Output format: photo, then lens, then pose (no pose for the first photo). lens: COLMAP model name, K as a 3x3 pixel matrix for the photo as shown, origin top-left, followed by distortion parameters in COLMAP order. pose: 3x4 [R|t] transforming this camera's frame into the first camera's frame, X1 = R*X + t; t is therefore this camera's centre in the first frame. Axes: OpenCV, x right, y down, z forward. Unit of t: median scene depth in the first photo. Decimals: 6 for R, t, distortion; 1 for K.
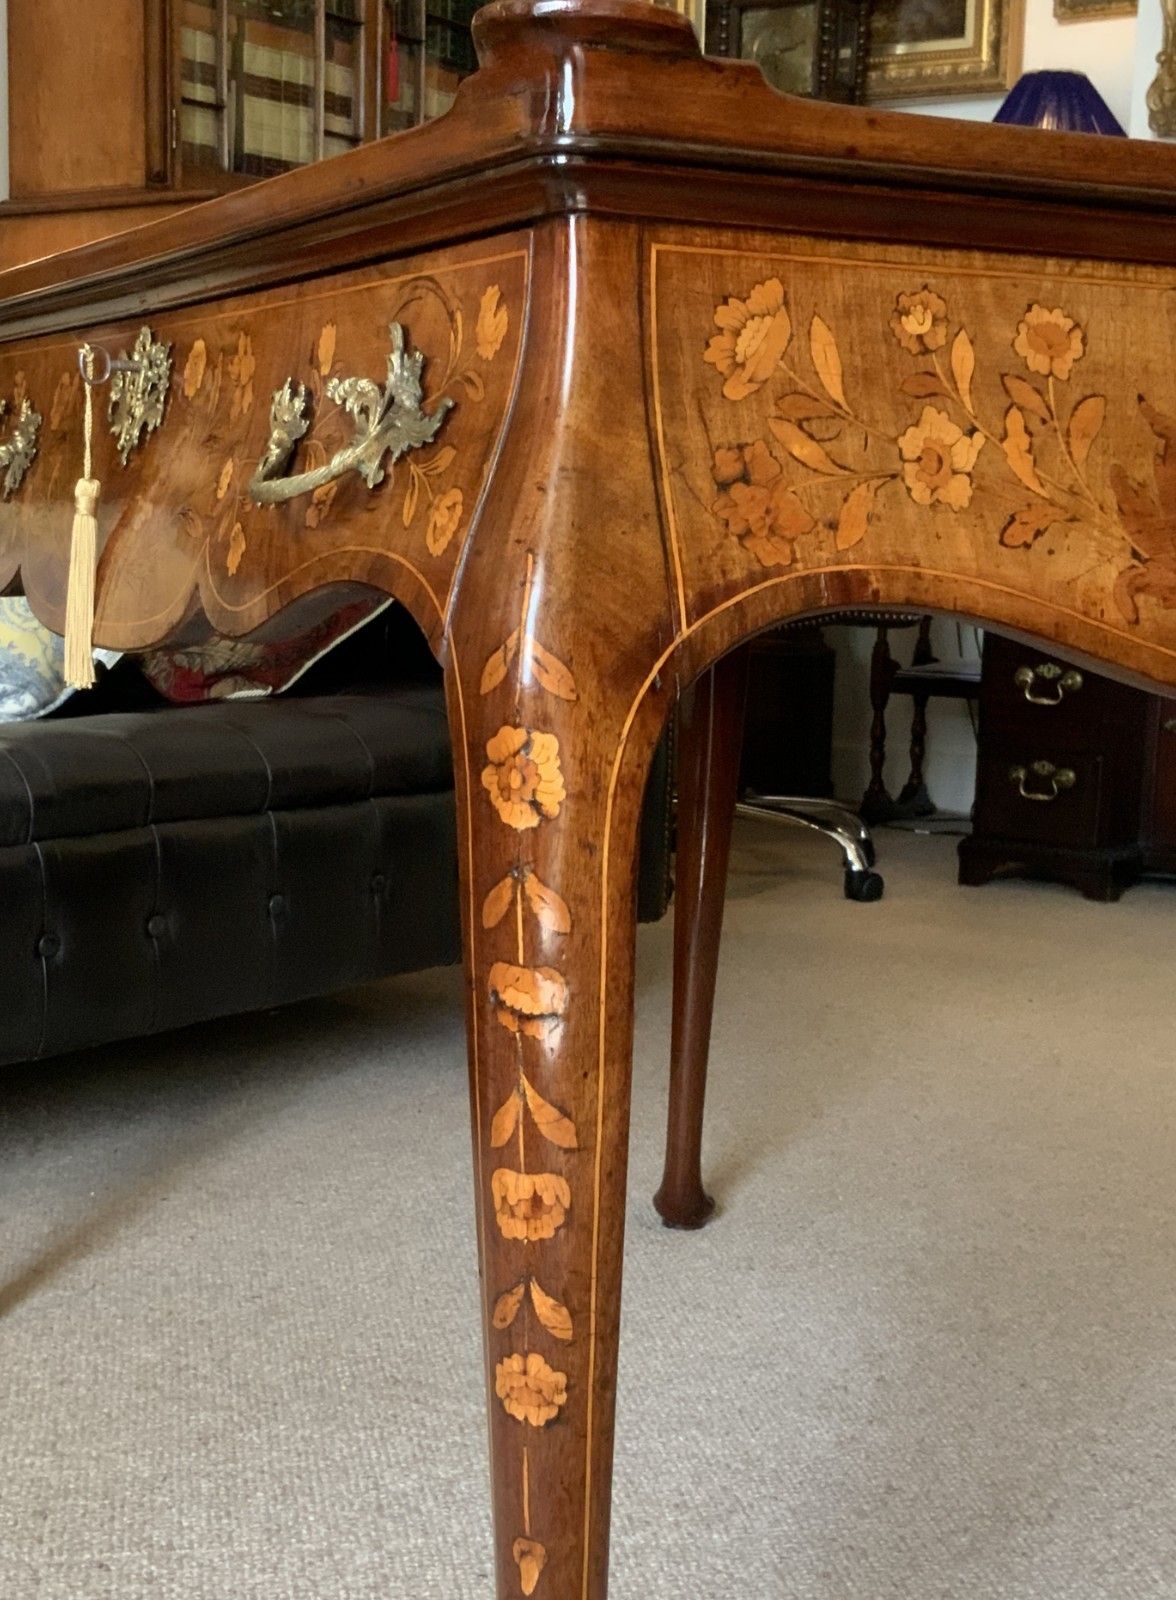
lens RADIAL K [[2180.8, 0, 588.0], [0, 2180.8, 800.0], [0, 0, 1]] dist [0.166633, -0.409297]
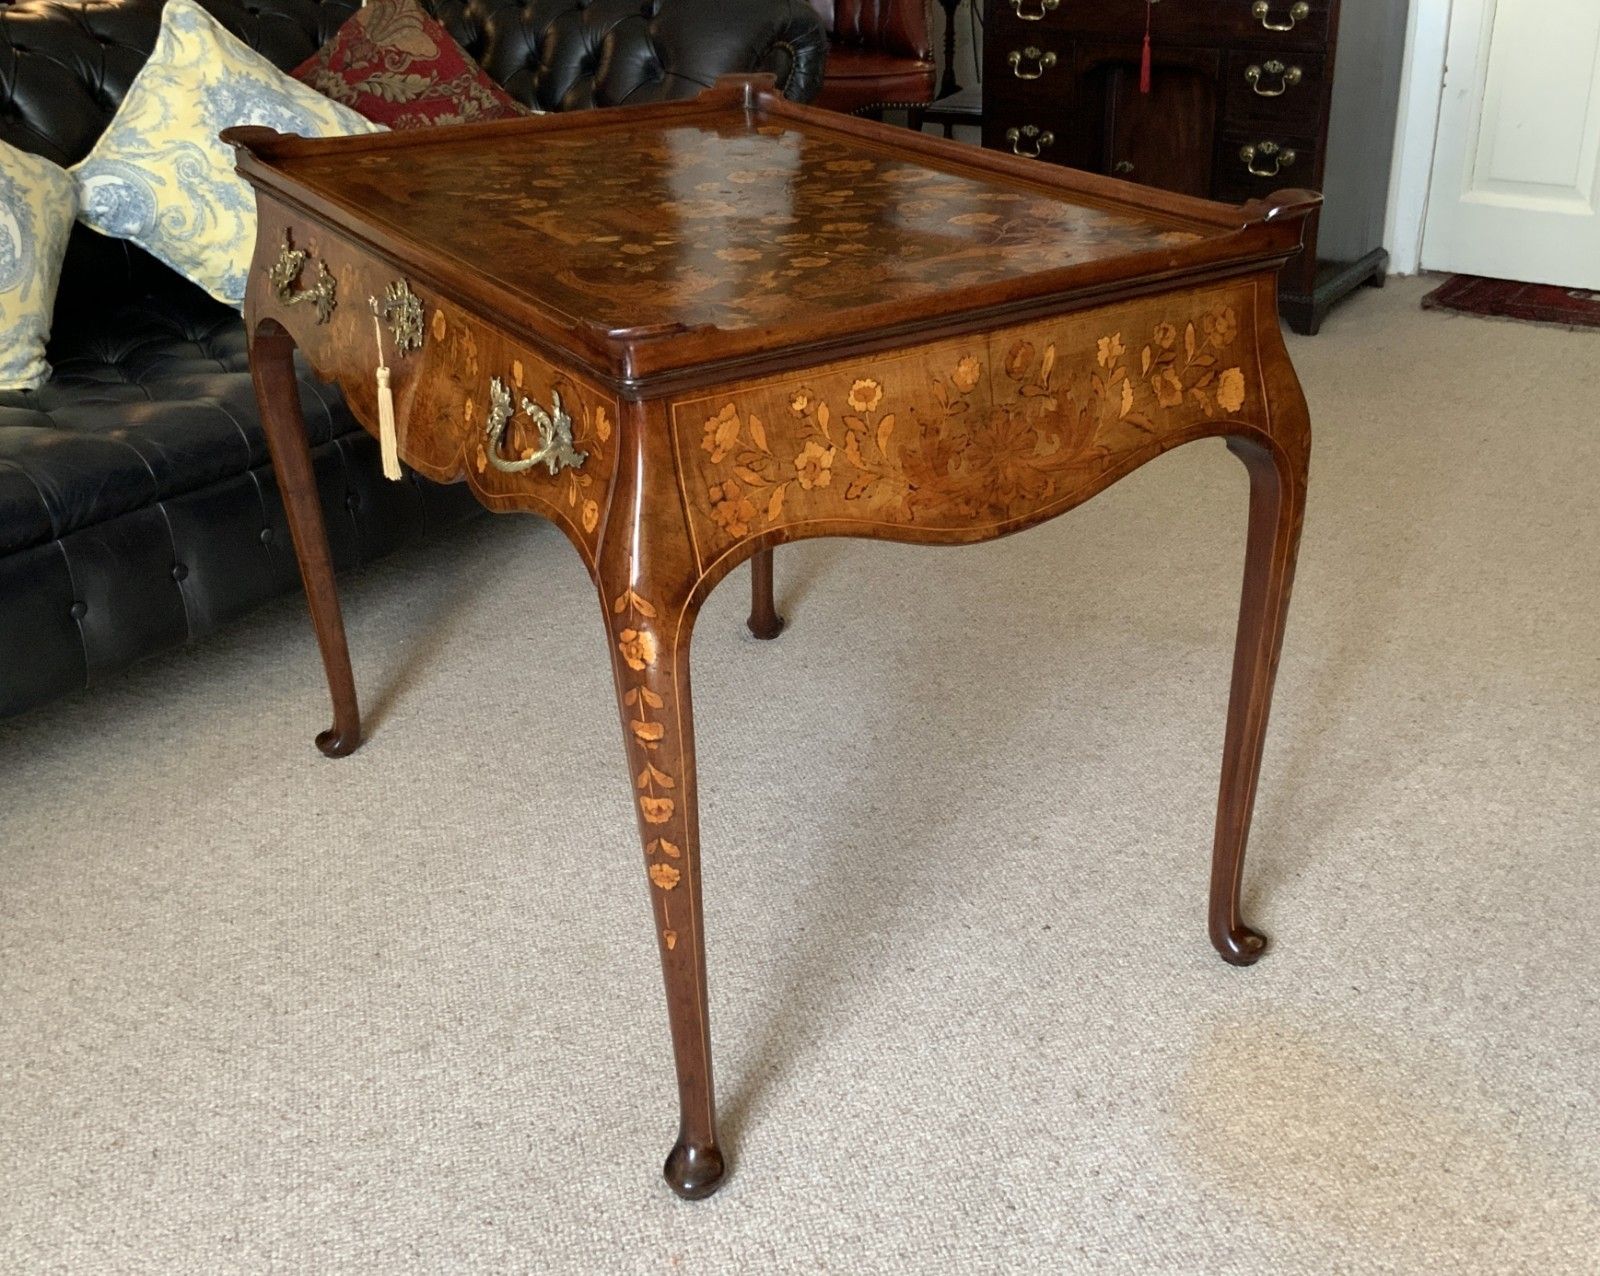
lens RADIAL K [[1828.6, 0, 838.3], [0, 1828.6, 693.0], [0, 0, 1]] dist [0.140029, -0.313762]
pose [[0.996070, -0.077405, 0.043056, 0.084046], [0.059011, 0.942442, 0.329121, -0.518944], [-0.066054, -0.325287, 0.943305, -0.762714]]
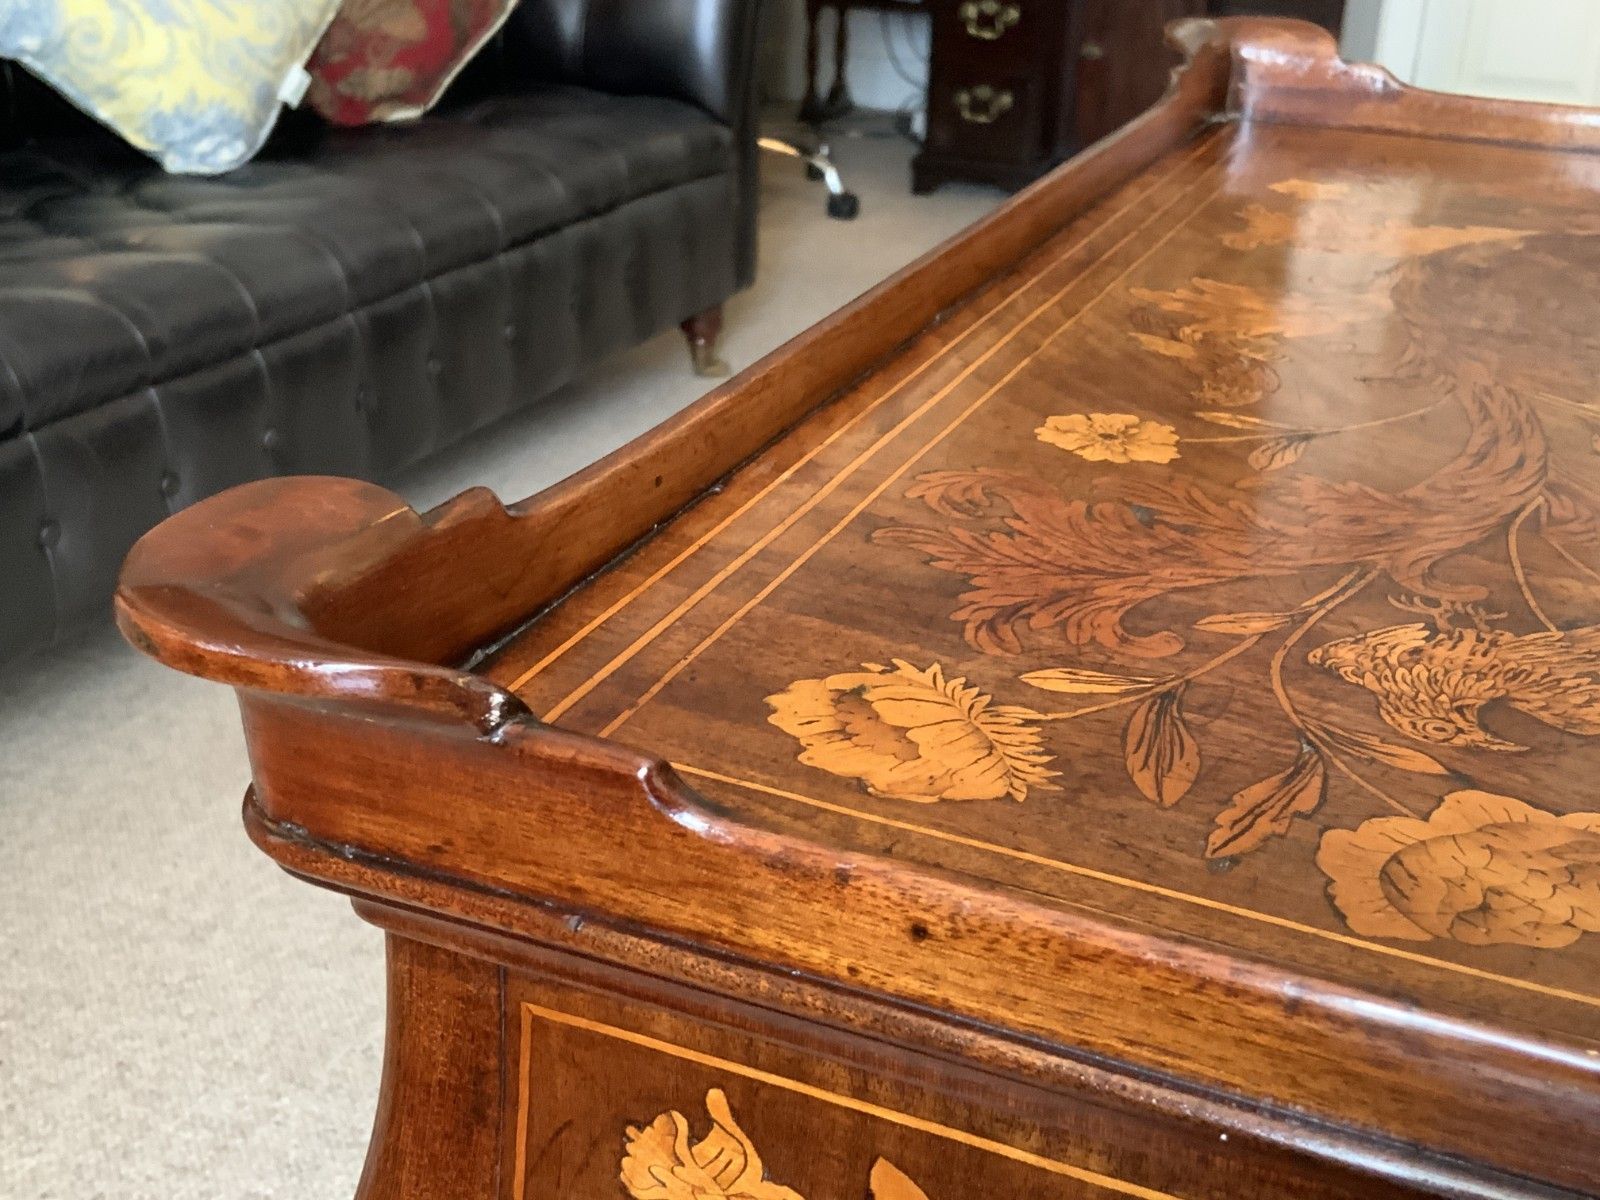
lens RADIAL K [[1909.0, 0, 858.8], [0, 1909.0, 601.6], [0, 0, 1]] dist [0.120265, -0.321980]
pose [[0.971537, -0.092419, 0.218118, -0.522608], [0.022312, 0.952364, 0.304146, -0.331600], [-0.235836, -0.290623, 0.927319, -0.171955]]
